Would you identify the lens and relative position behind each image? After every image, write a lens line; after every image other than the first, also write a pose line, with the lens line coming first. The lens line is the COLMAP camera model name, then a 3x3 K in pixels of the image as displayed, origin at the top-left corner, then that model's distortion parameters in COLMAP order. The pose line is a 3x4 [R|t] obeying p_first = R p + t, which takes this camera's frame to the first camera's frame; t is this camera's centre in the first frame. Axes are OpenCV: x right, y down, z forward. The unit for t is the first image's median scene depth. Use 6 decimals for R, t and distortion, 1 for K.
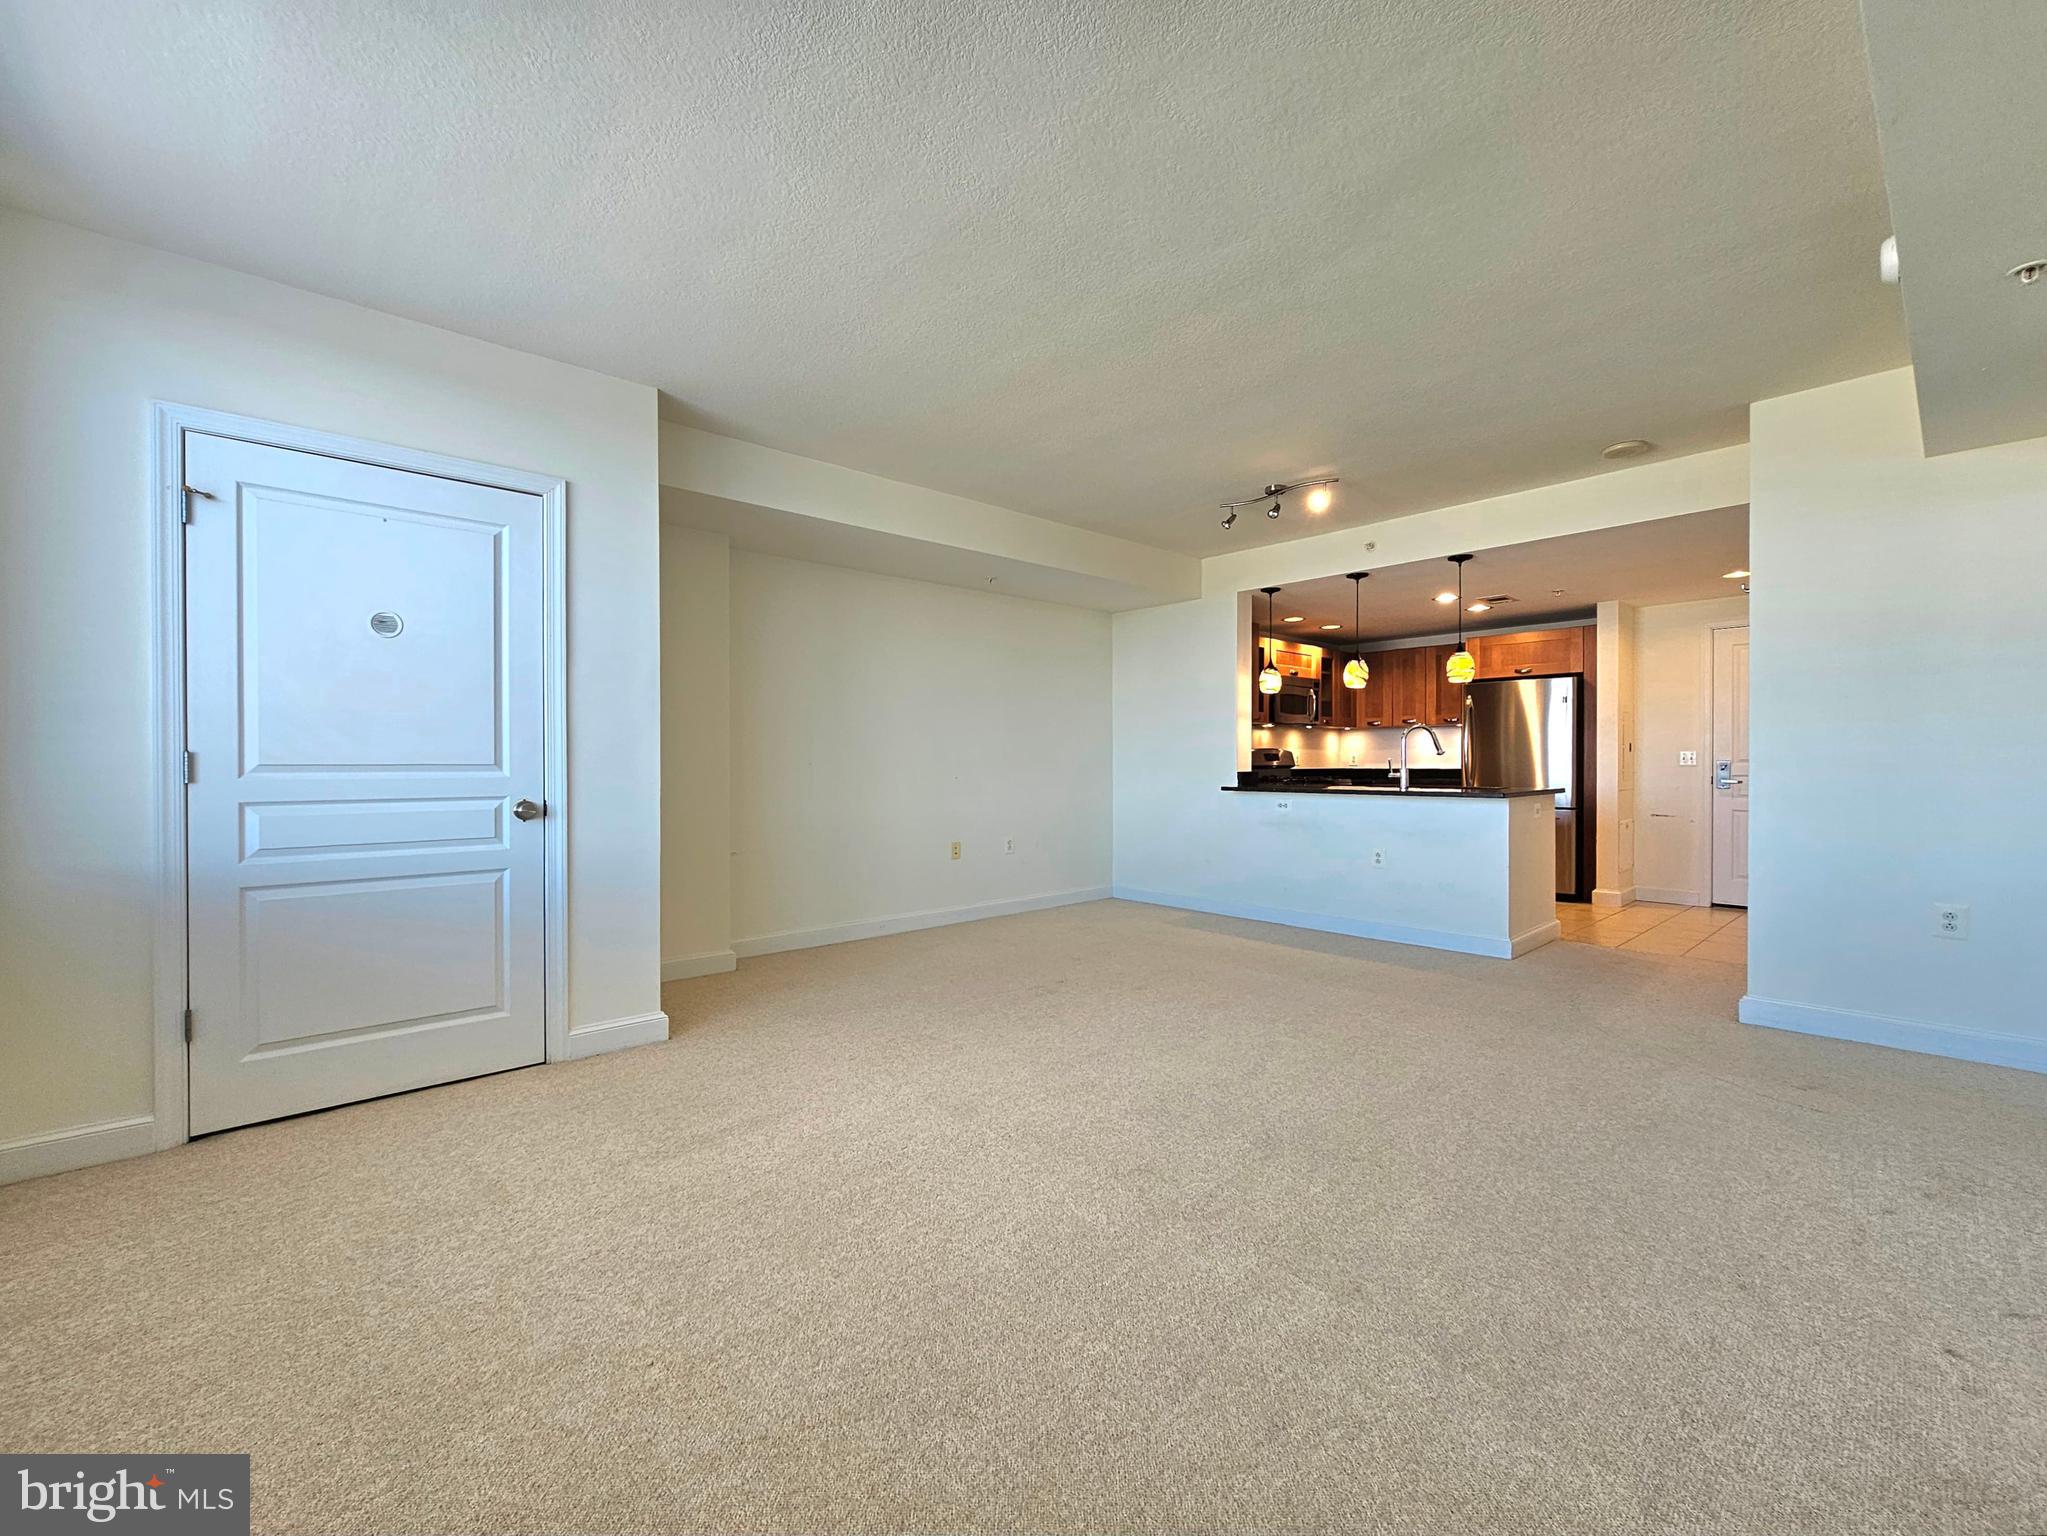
lens RADIAL K [[847.2, 0, 1041.7], [0, 847.2, 773.1], [0, 0, 1]] dist [0.001417, 0.000723]
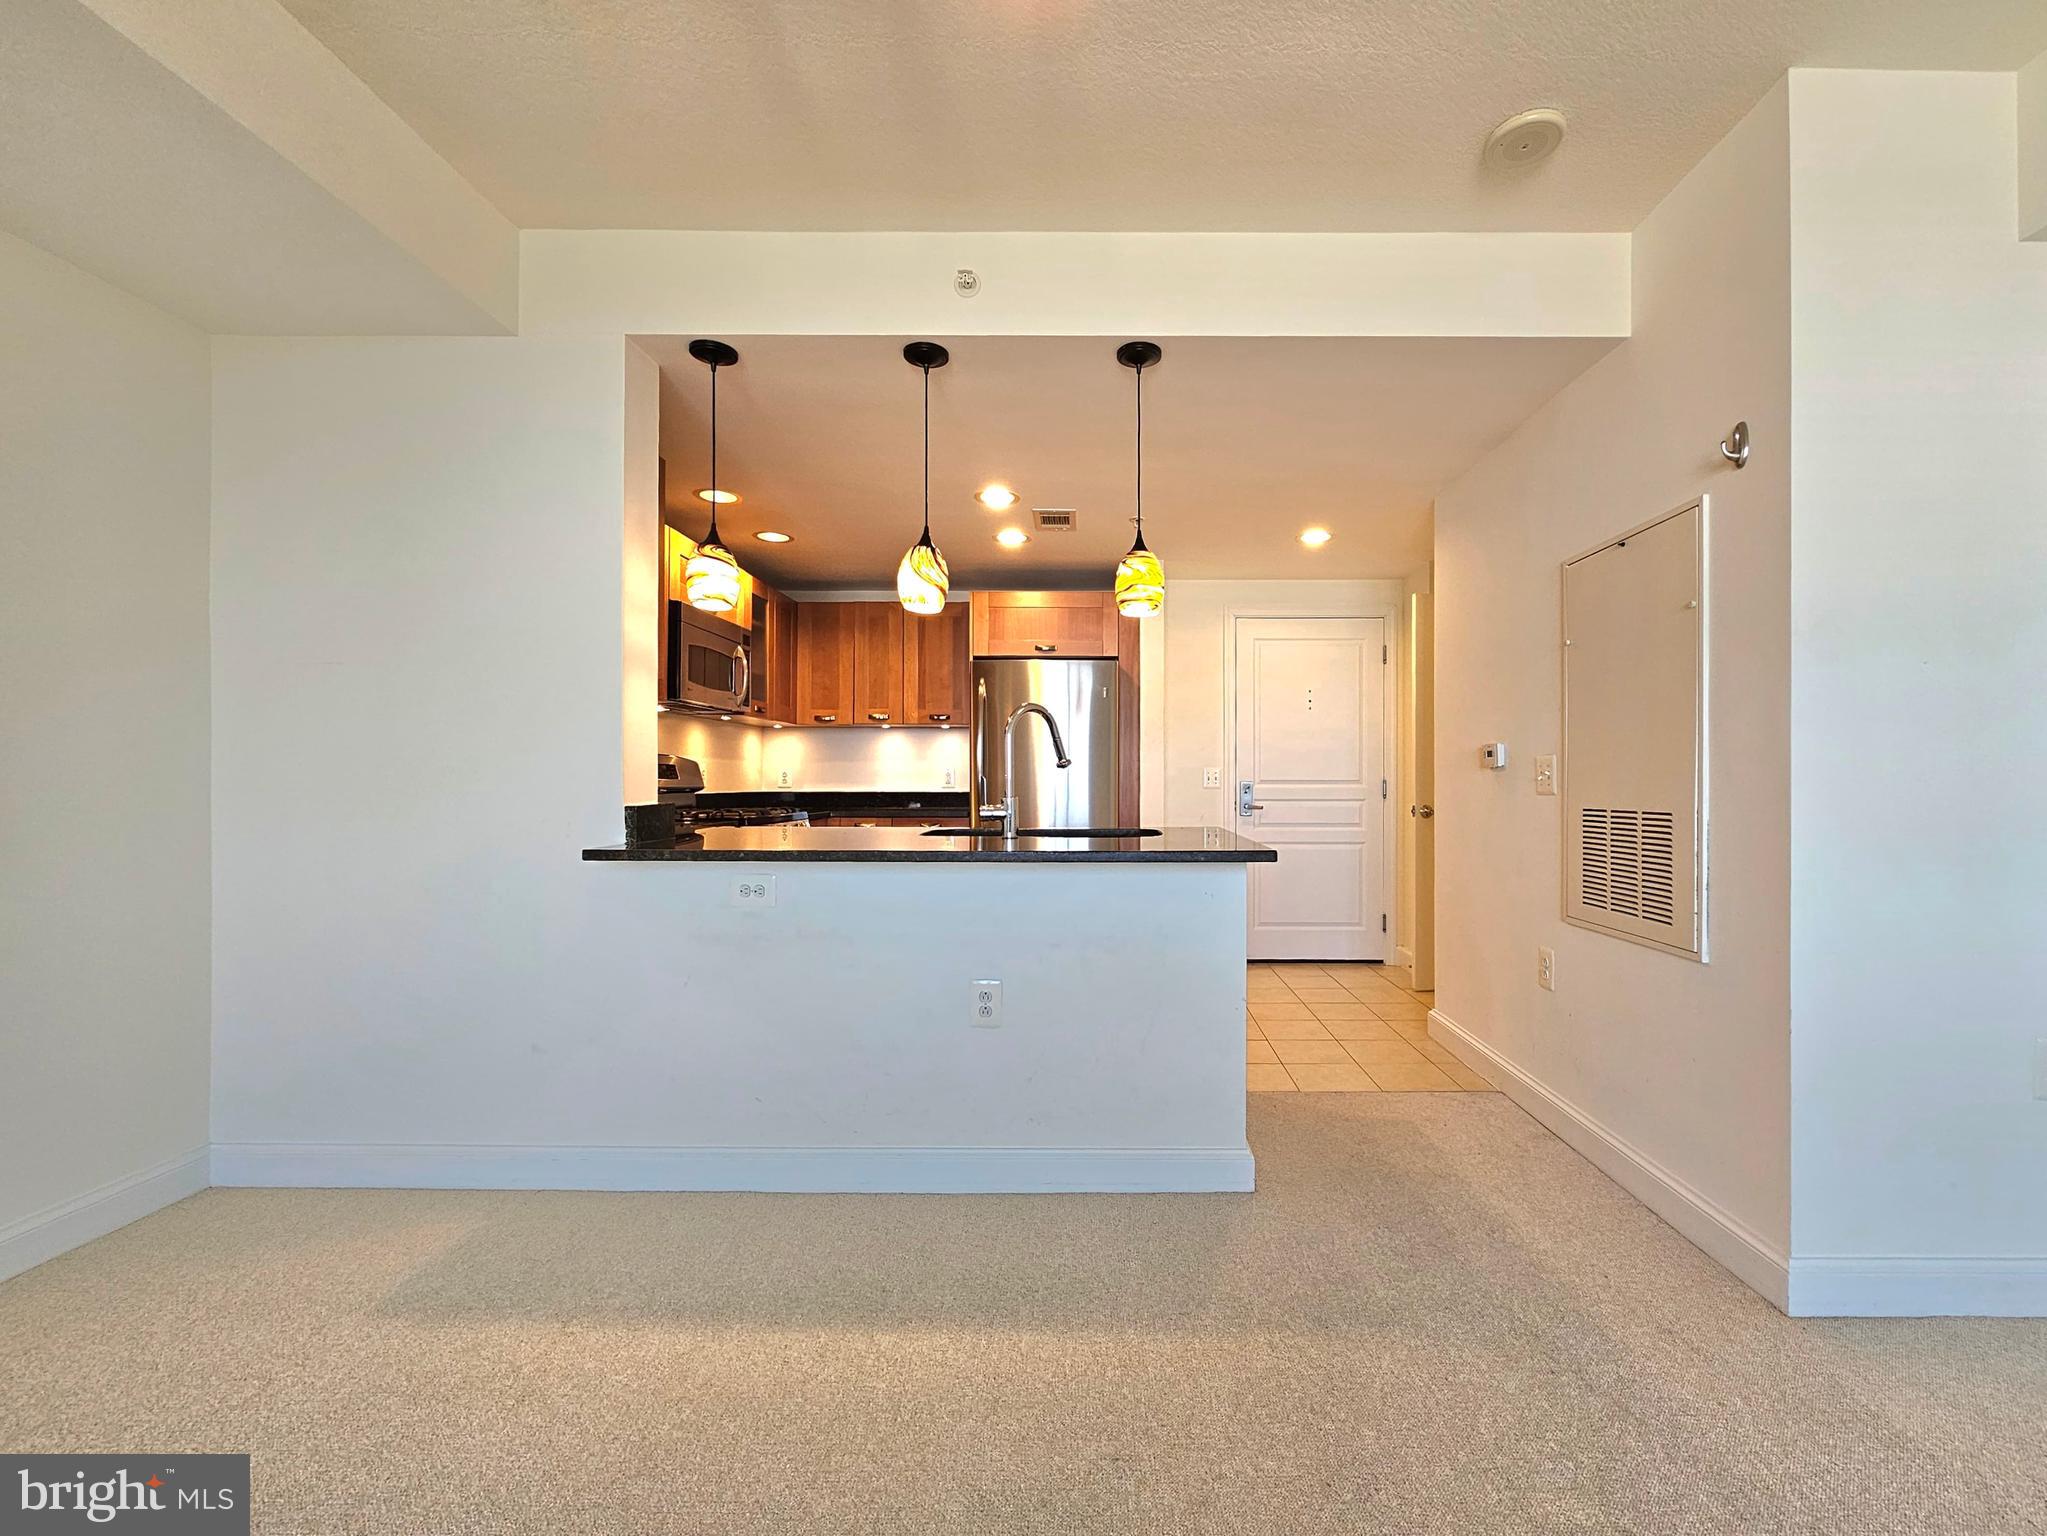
lens RADIAL K [[840.5, 0, 1007.0], [0, 840.5, 787.8], [0, 0, 1]] dist [-0.001979, -0.000303]
pose [[0.740421, -0.002735, 0.672138, 0.087047], [0.005413, 0.999984, -0.001894, -0.006979], [-0.672122, 0.005041, 0.740423, 0.504946]]
